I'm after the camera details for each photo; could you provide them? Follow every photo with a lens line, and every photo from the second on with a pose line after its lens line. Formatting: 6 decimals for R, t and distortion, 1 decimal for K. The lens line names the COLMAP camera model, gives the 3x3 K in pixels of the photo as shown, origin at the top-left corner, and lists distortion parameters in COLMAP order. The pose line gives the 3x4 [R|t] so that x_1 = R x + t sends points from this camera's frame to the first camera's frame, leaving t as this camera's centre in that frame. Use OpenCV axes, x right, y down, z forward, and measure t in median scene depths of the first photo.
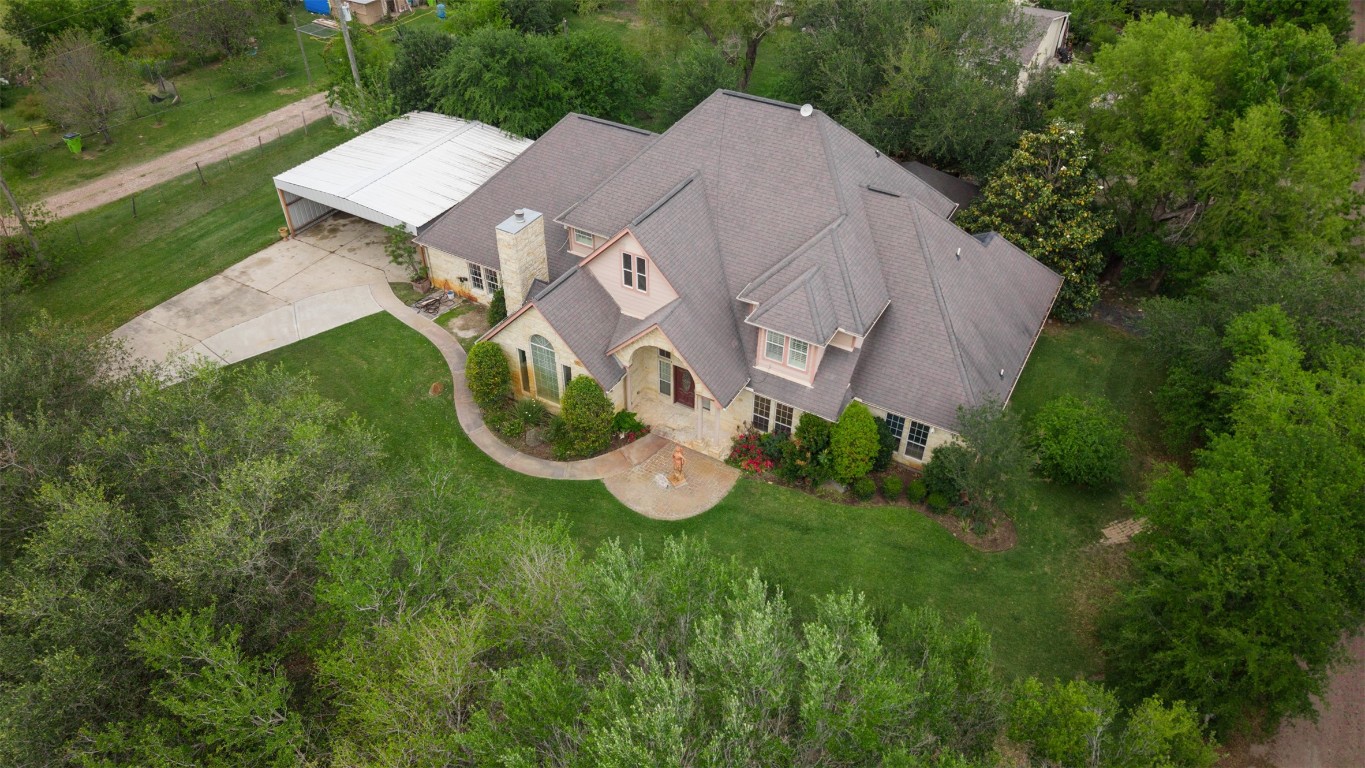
lens RADIAL K [[911.0, 0, 684.1], [0, 911.0, 385.0], [0, 0, 1]] dist [0.043903, 0.000292]
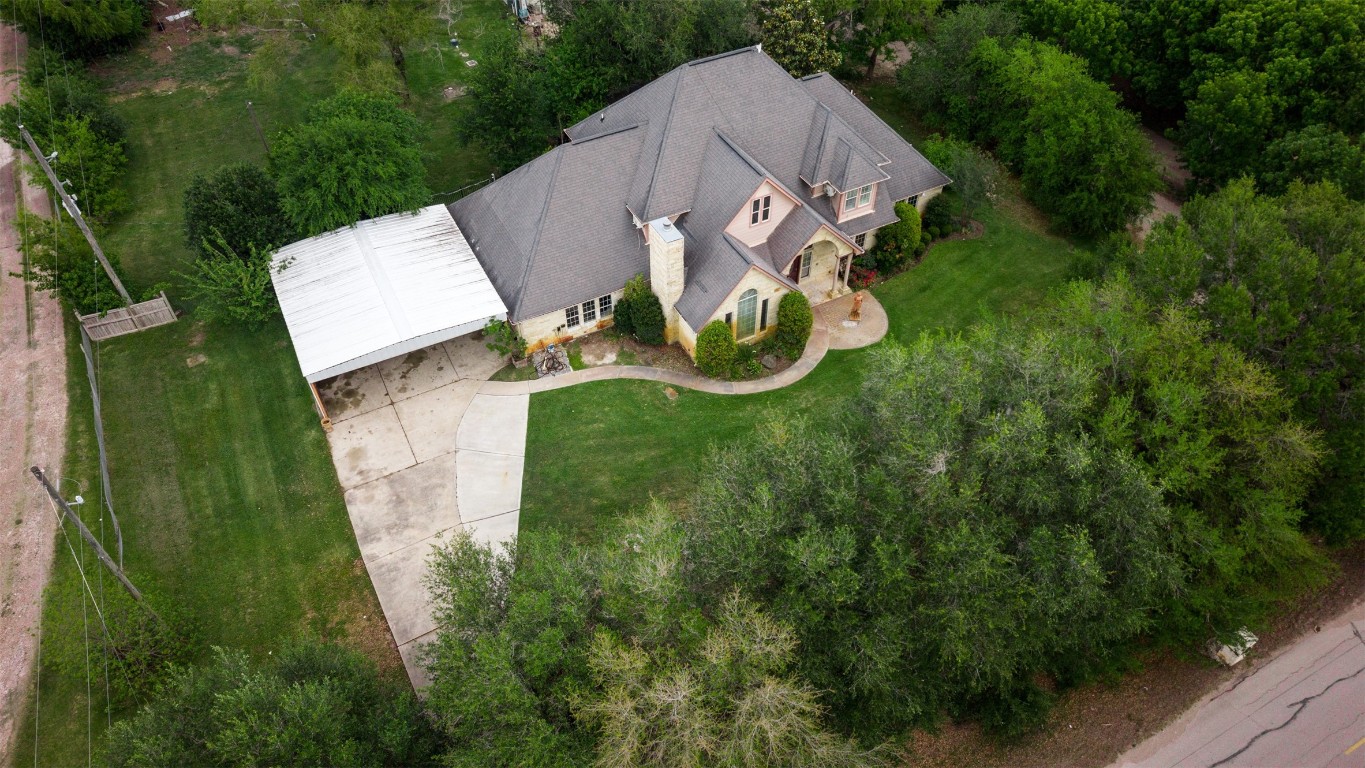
lens RADIAL K [[911.0, 0, 686.0], [0, 911.0, 384.4], [0, 0, 1]] dist [0.043903, 0.000292]
pose [[0.535397, -0.610777, 0.583353, -0.974732], [0.536504, 0.779380, 0.323620, -0.388406], [-0.652314, 0.139706, 0.744962, 0.116855]]
